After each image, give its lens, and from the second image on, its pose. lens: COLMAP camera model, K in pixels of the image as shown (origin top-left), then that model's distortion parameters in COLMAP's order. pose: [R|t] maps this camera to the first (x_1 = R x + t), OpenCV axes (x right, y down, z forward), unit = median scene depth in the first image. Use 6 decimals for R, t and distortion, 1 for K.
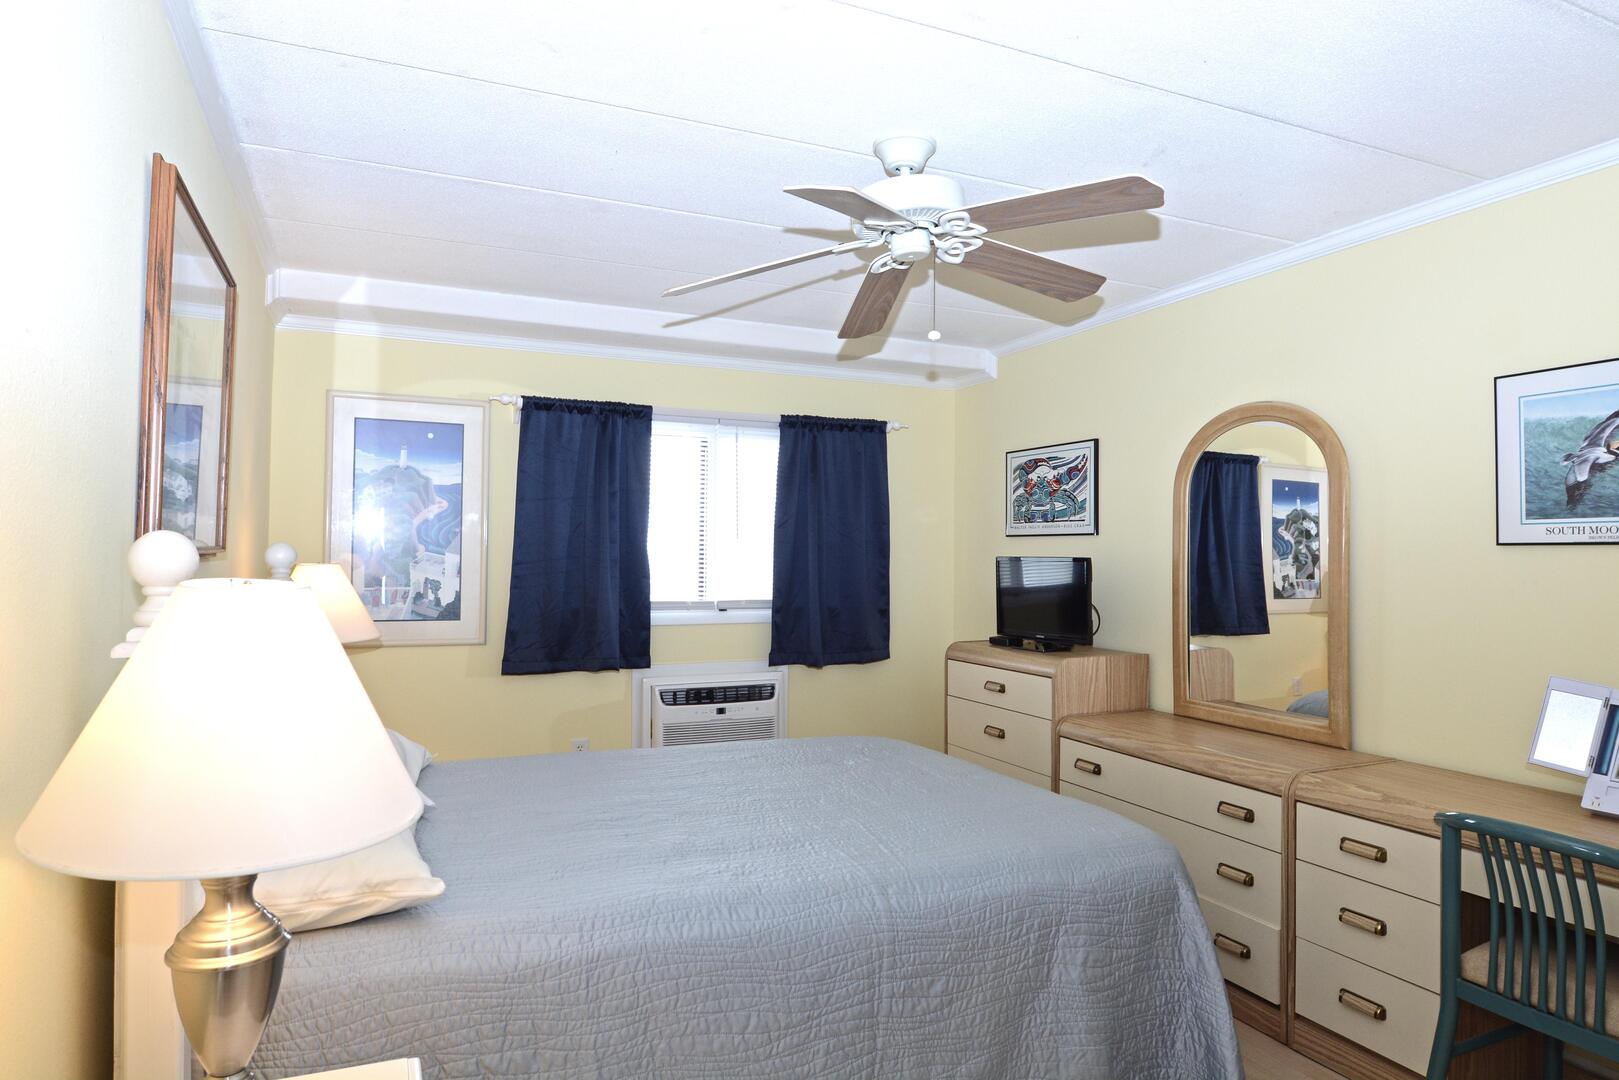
lens RADIAL K [[1009.5, 0, 805.9], [0, 1009.5, 539.3], [0, 0, 1]] dist [0.004604, -0.009012]
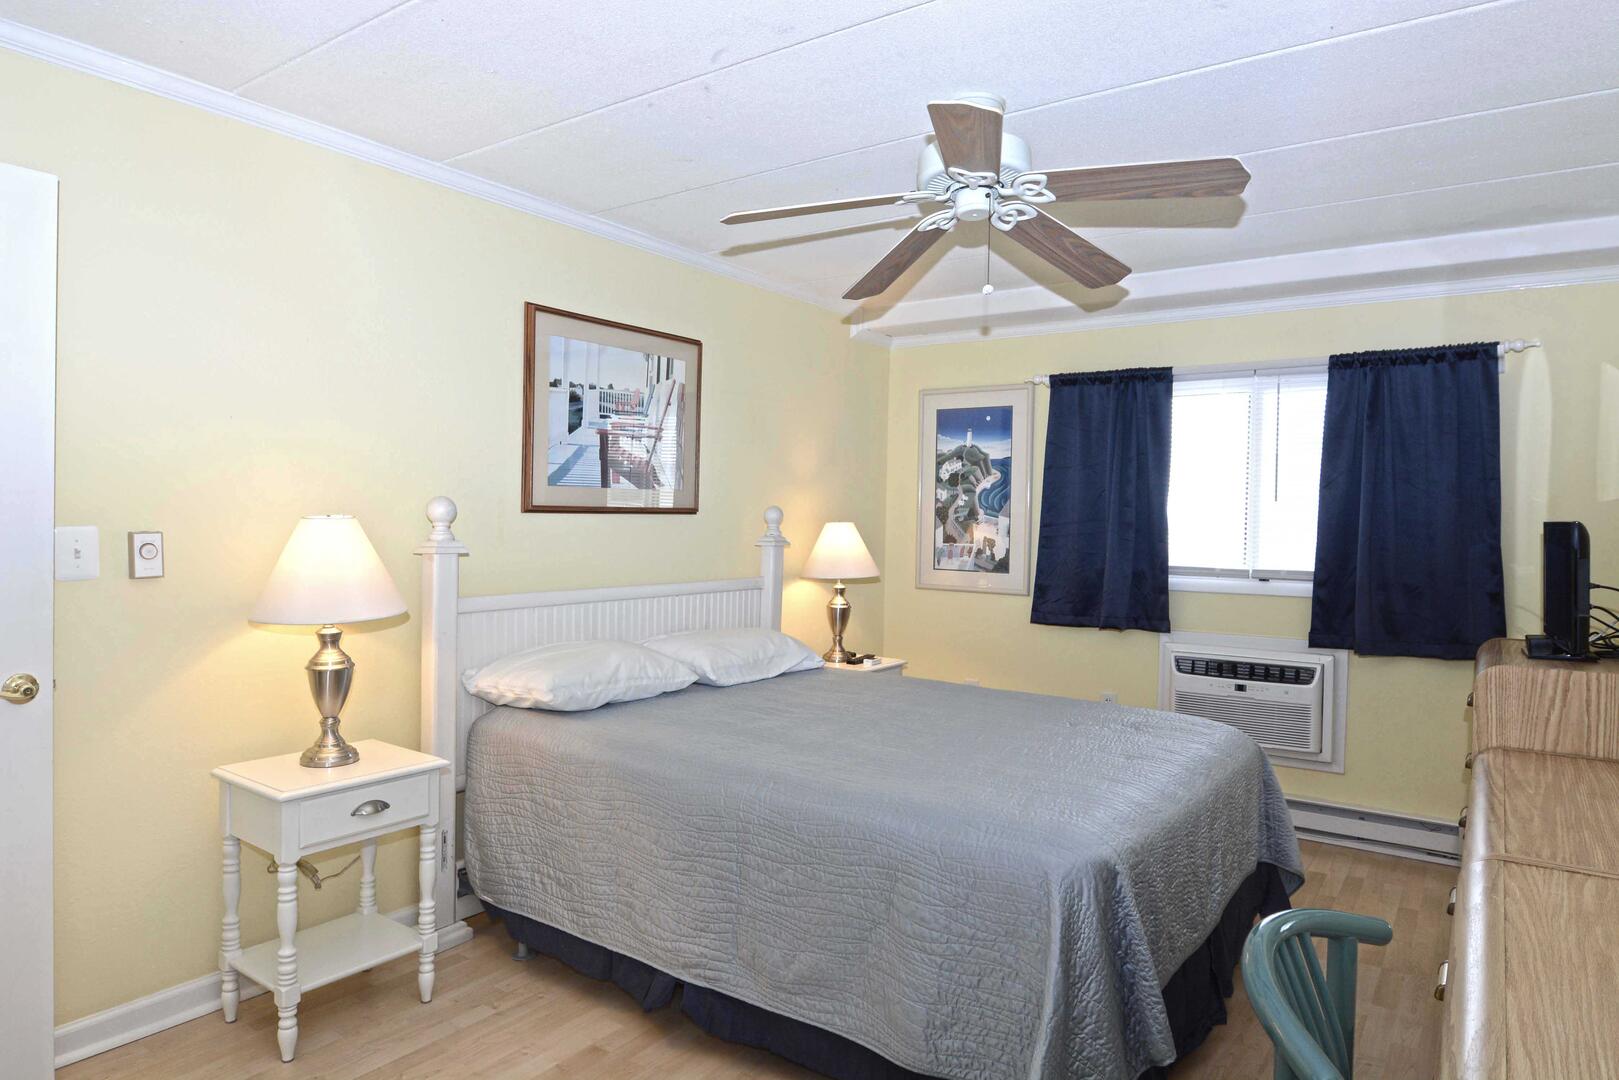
lens RADIAL K [[1009.5, 0, 800.6], [0, 1009.5, 551.1], [0, 0, 1]] dist [0.004604, -0.009012]
pose [[0.497021, 0.027496, -0.867303, 0.526154], [-0.001311, 0.999520, 0.030936, 0.017048], [0.867737, -0.014239, 0.496819, 0.194824]]
